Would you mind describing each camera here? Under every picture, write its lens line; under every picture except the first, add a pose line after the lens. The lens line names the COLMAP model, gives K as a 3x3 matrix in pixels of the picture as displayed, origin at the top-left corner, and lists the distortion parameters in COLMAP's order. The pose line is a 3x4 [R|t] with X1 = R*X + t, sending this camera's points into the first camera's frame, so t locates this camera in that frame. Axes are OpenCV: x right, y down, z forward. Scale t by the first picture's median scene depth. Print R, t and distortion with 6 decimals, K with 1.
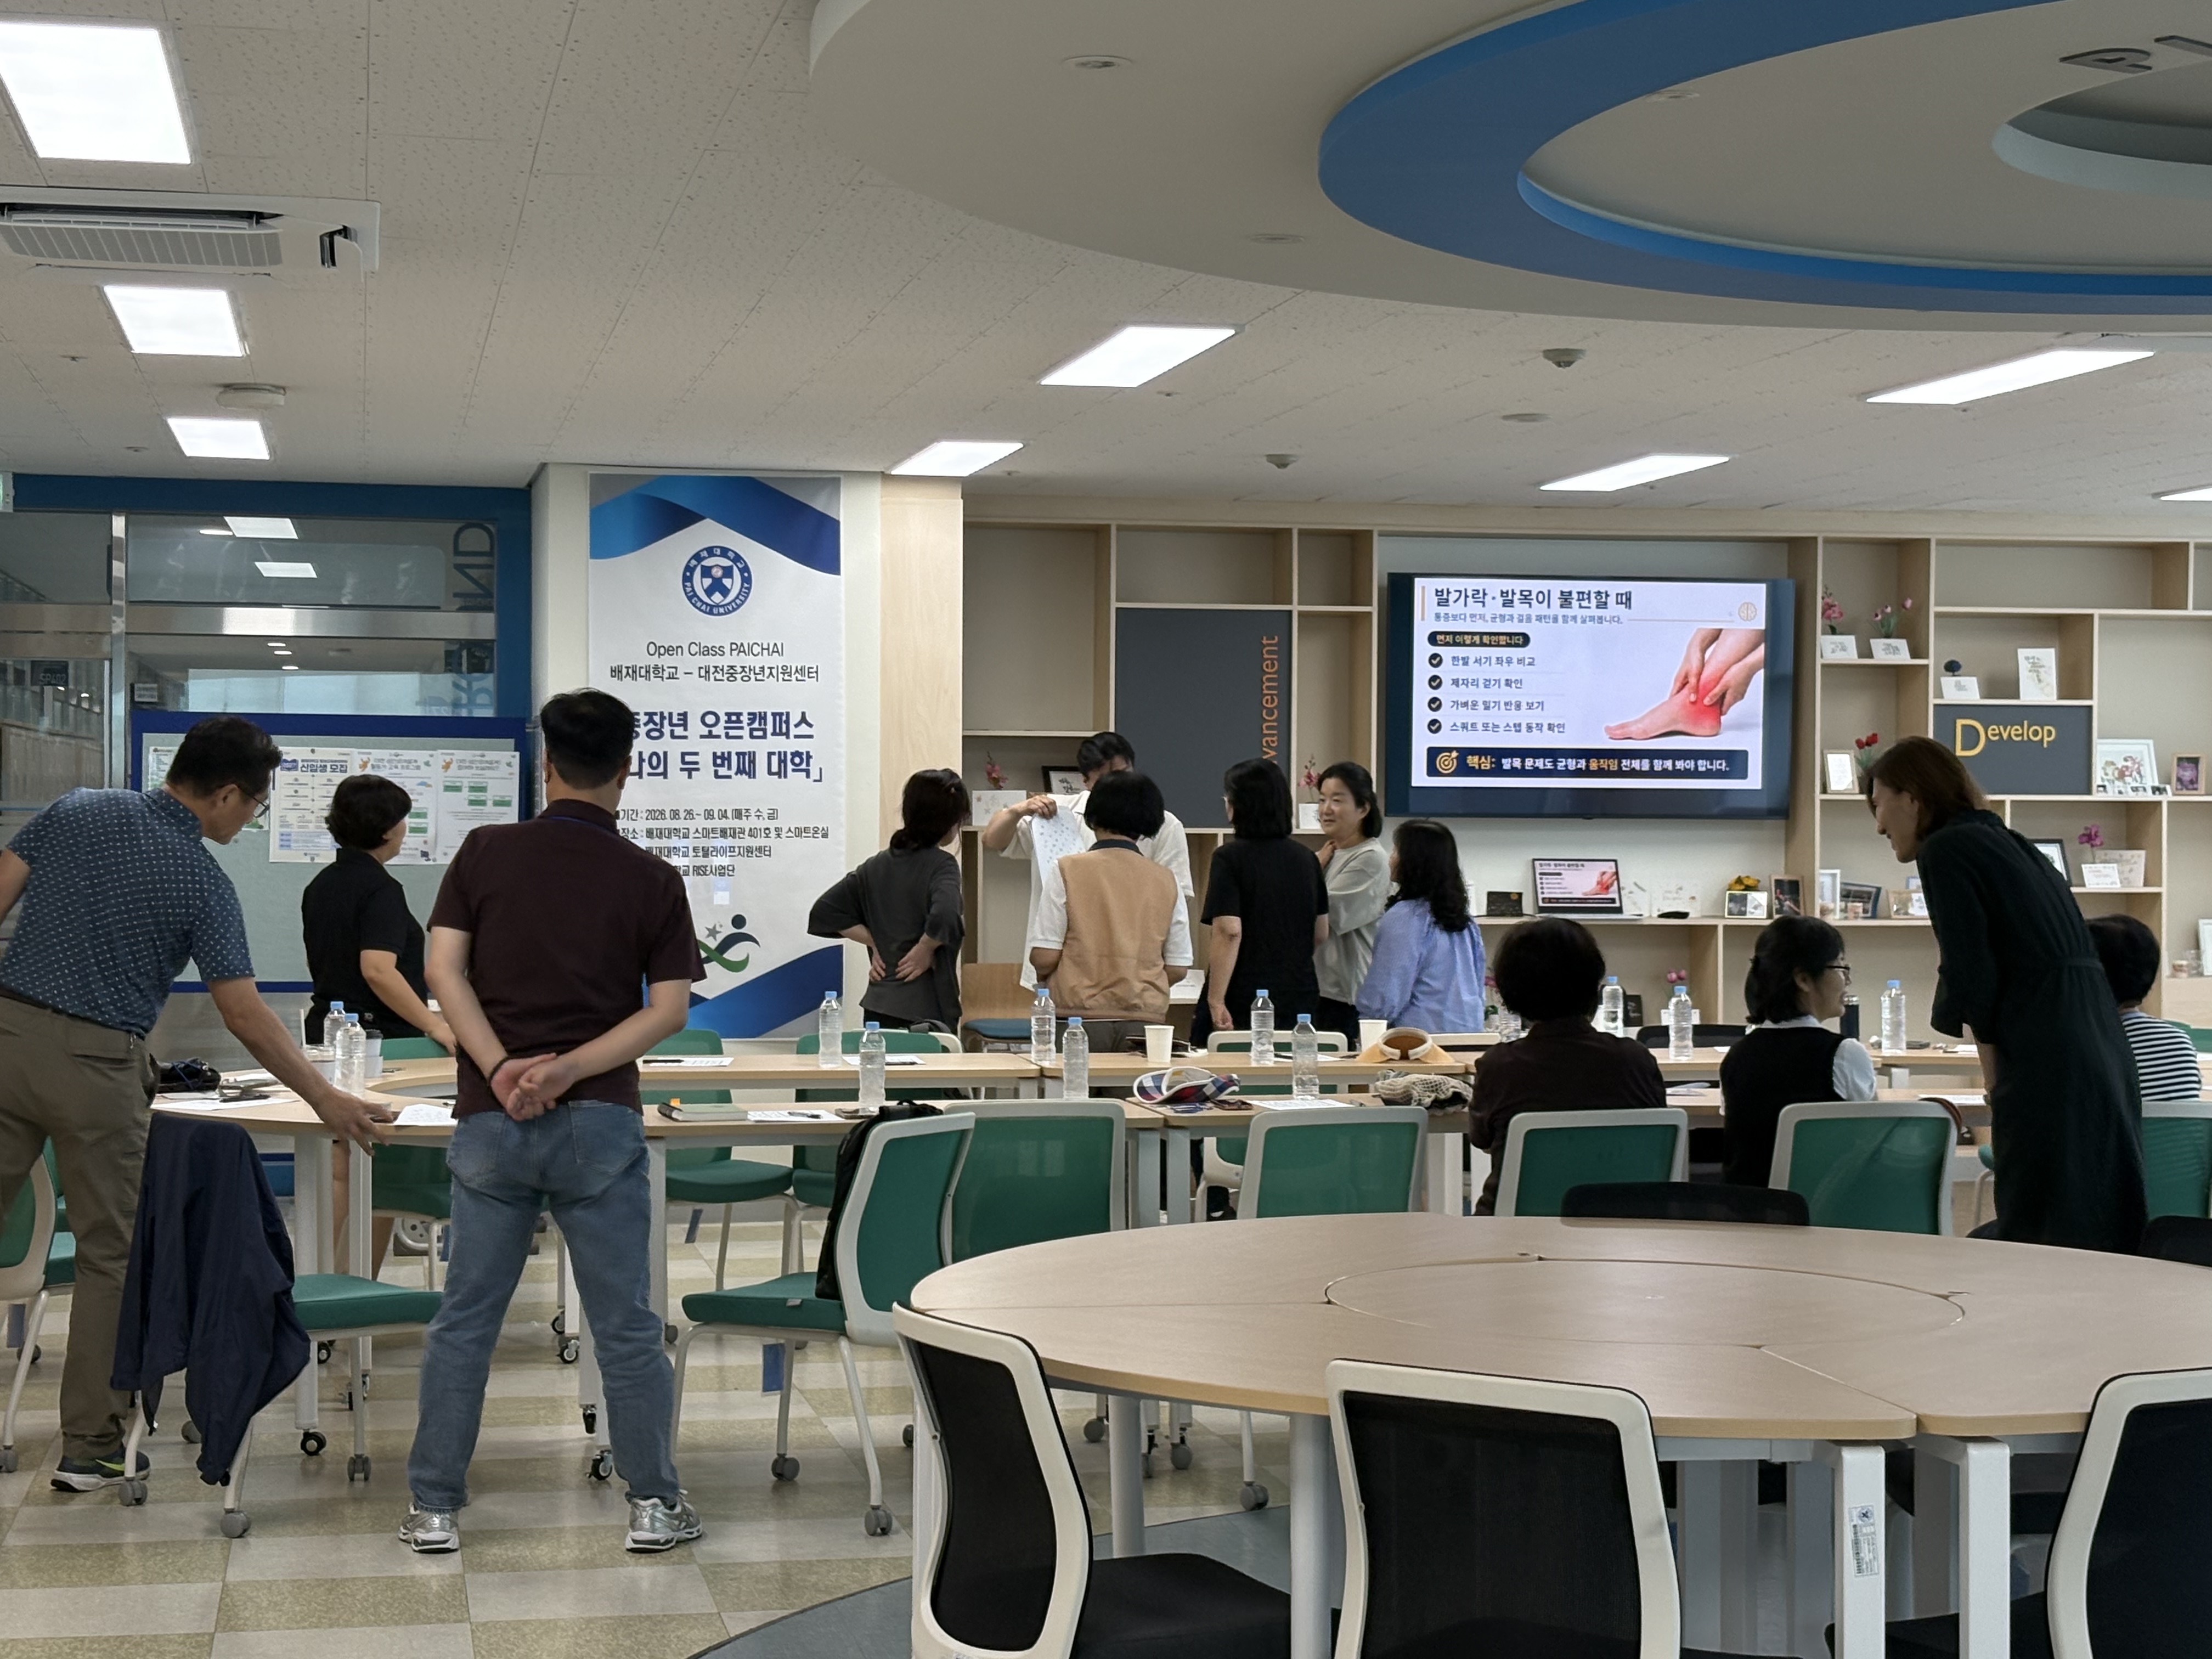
lens RADIAL K [[3709.0, 0, 1148.0], [0, 3709.0, 816.7], [0, 0, 1]] dist [0.274060, -1.070400]
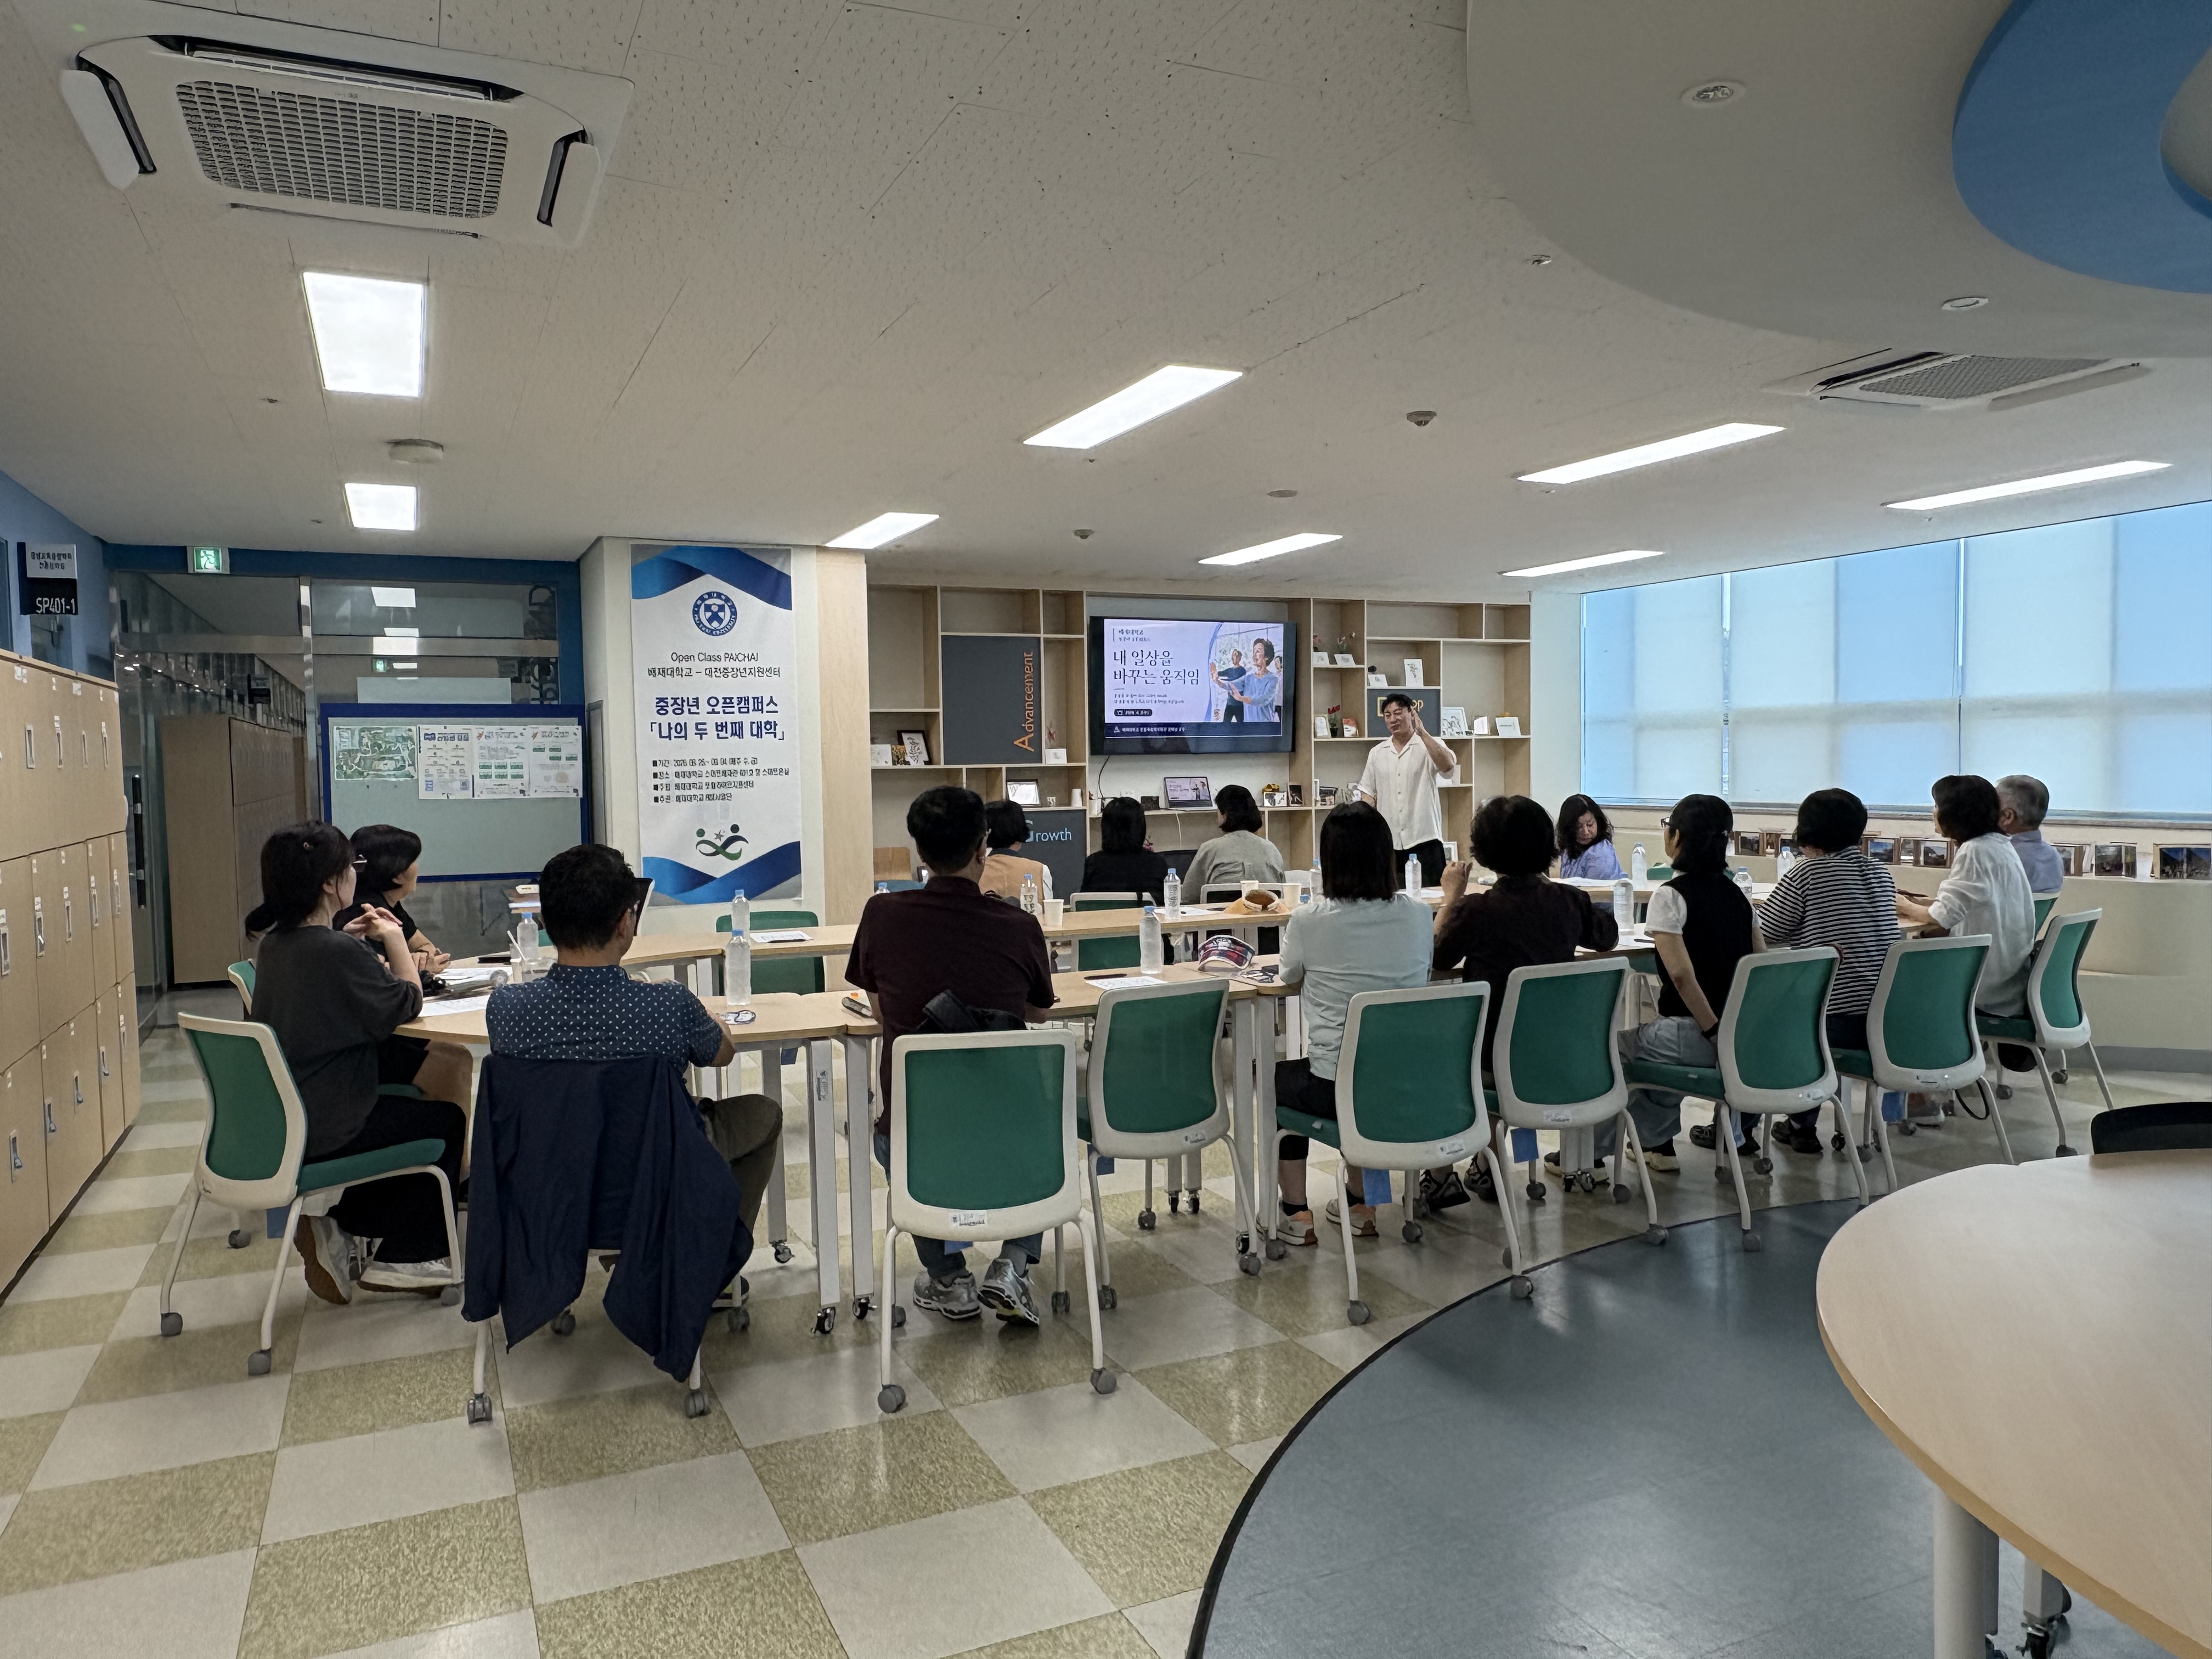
lens RADIAL K [[1504.8, 0, 1106.0], [0, 1504.8, 829.5], [0, 0, 1]] dist [0.000131, -0.000096]
pose [[0.973761, -0.033424, 0.225105, -0.092862], [0.023544, 0.998644, 0.046435, 0.002129], [-0.226352, -0.039917, 0.973227, 0.311555]]
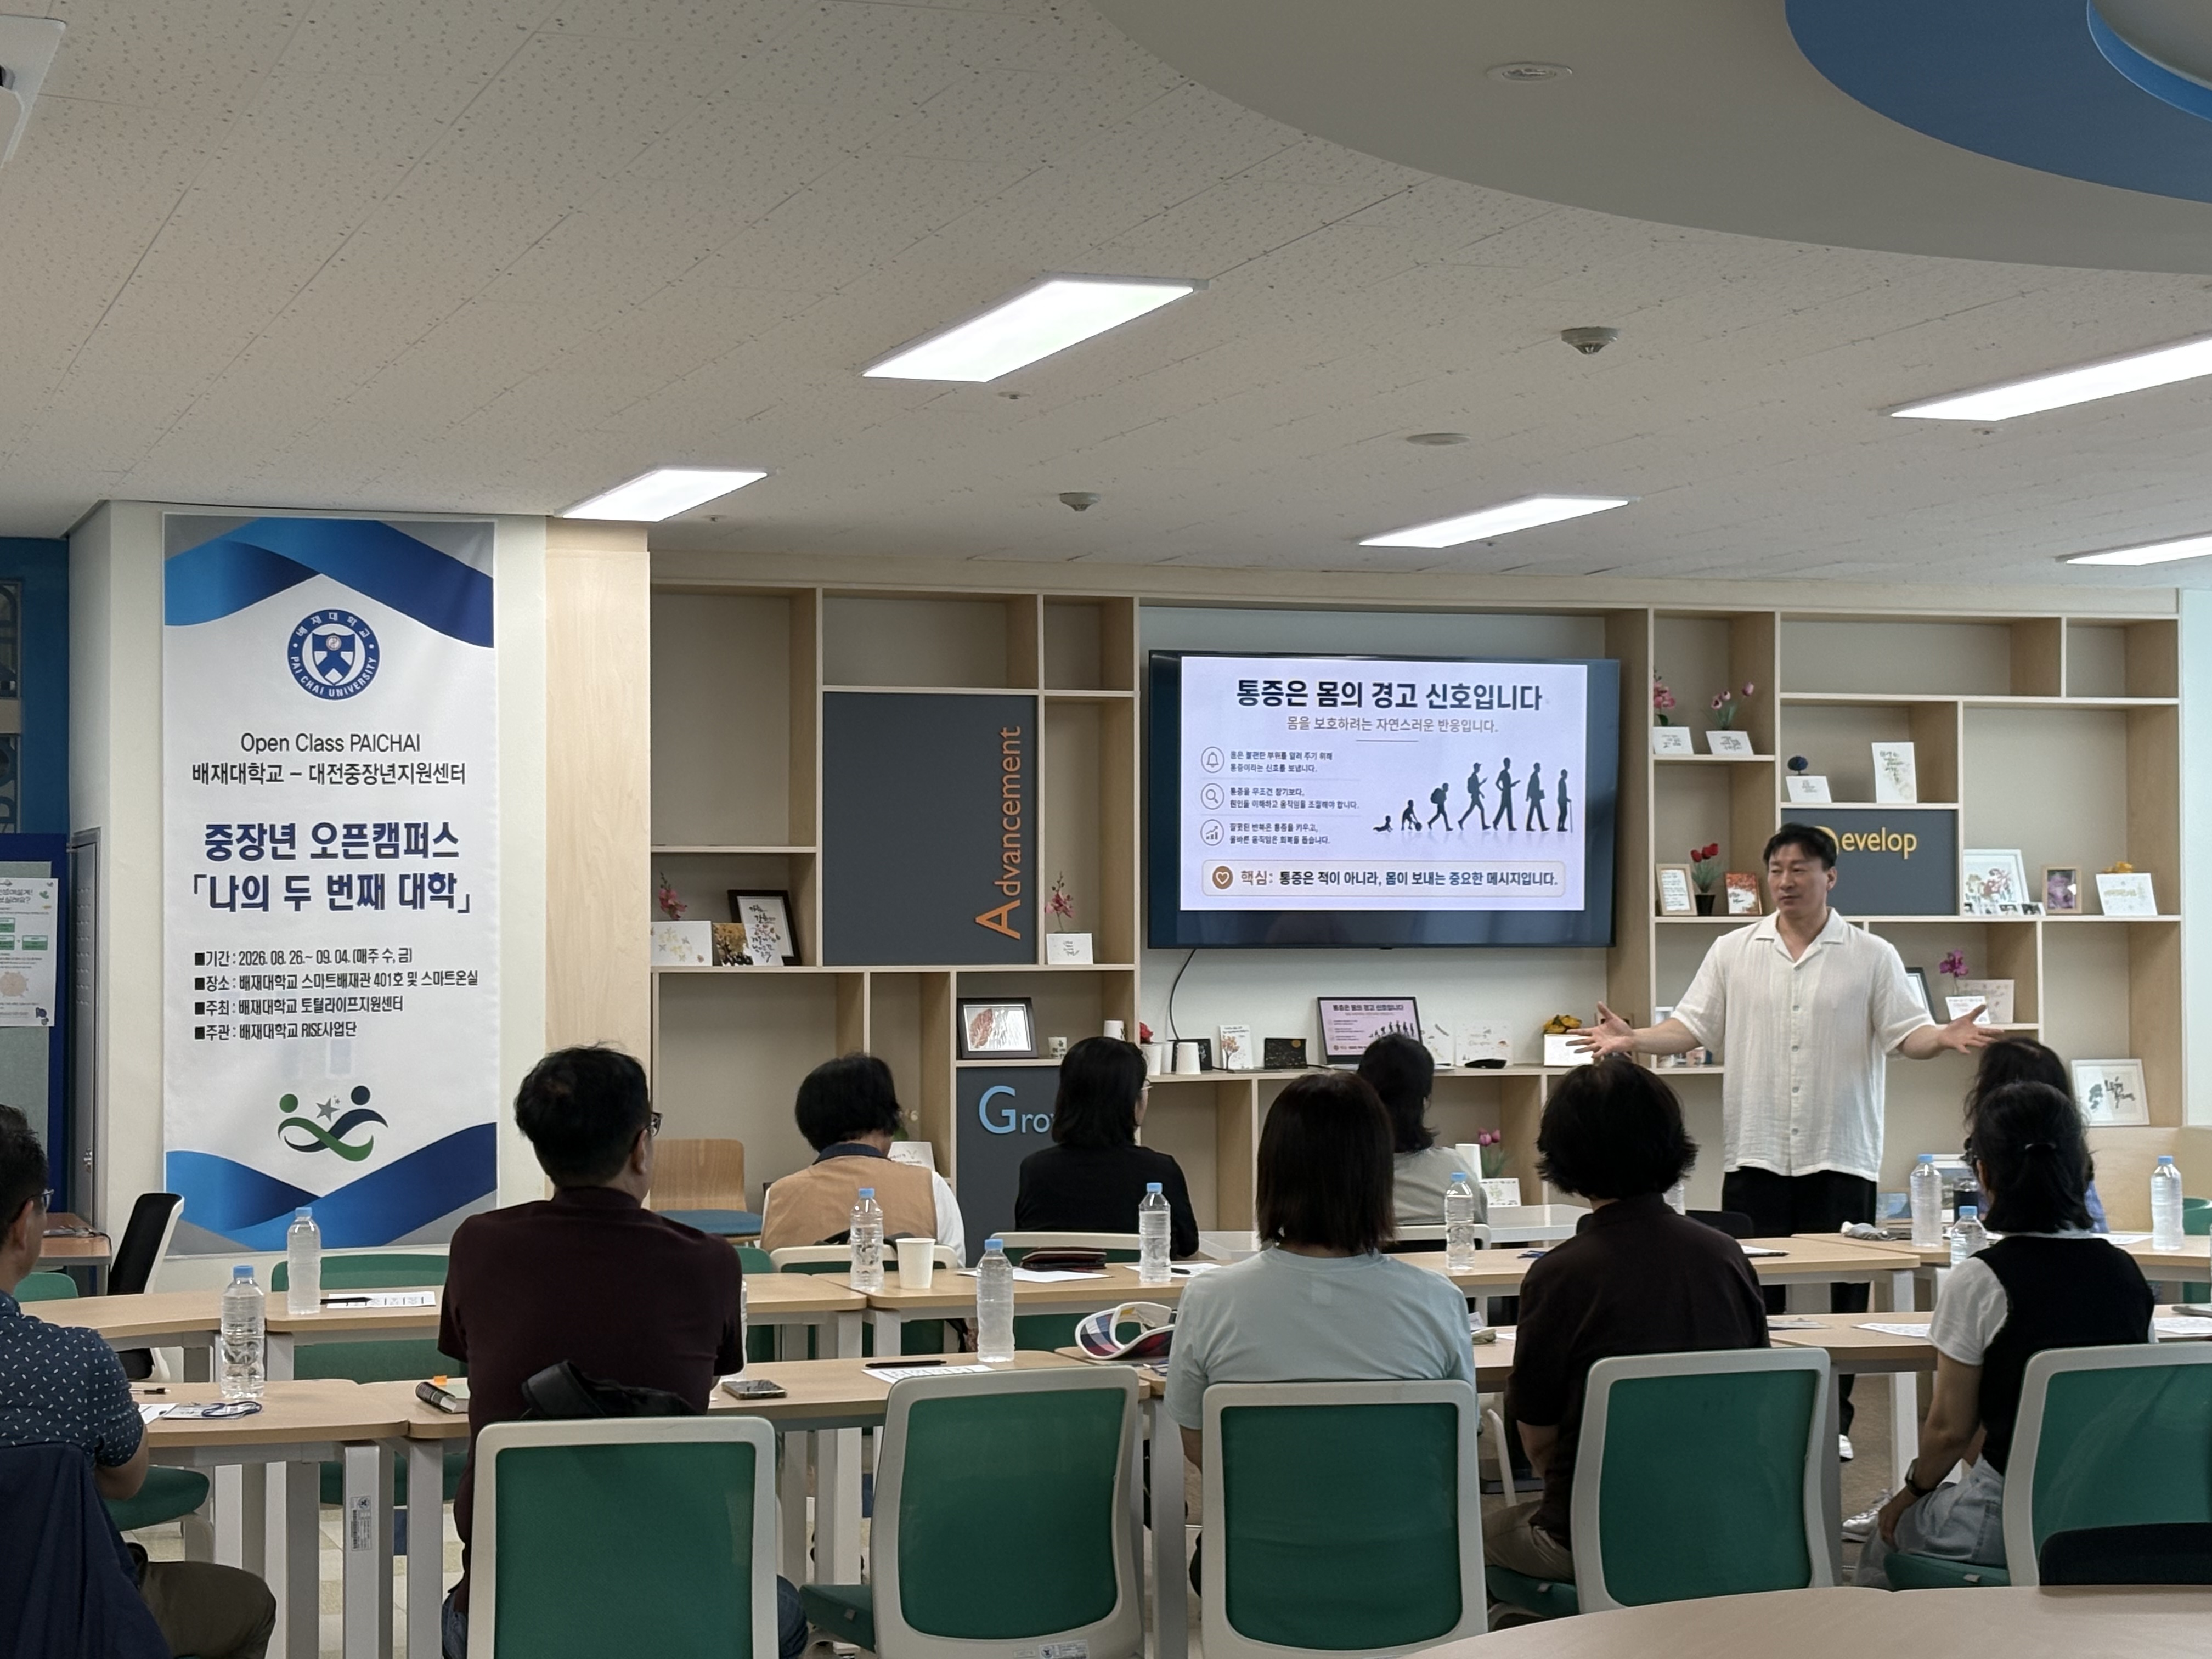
lens RADIAL K [[3905.0, 0, 1127.3], [0, 3905.0, 811.7], [0, 0, 1]] dist [0.288208, -1.248634]
pose [[0.990227, -0.005714, 0.139349, -0.061436], [0.010419, 0.999399, -0.033055, -0.001759], [-0.139077, 0.034184, 0.989691, 0.154871]]
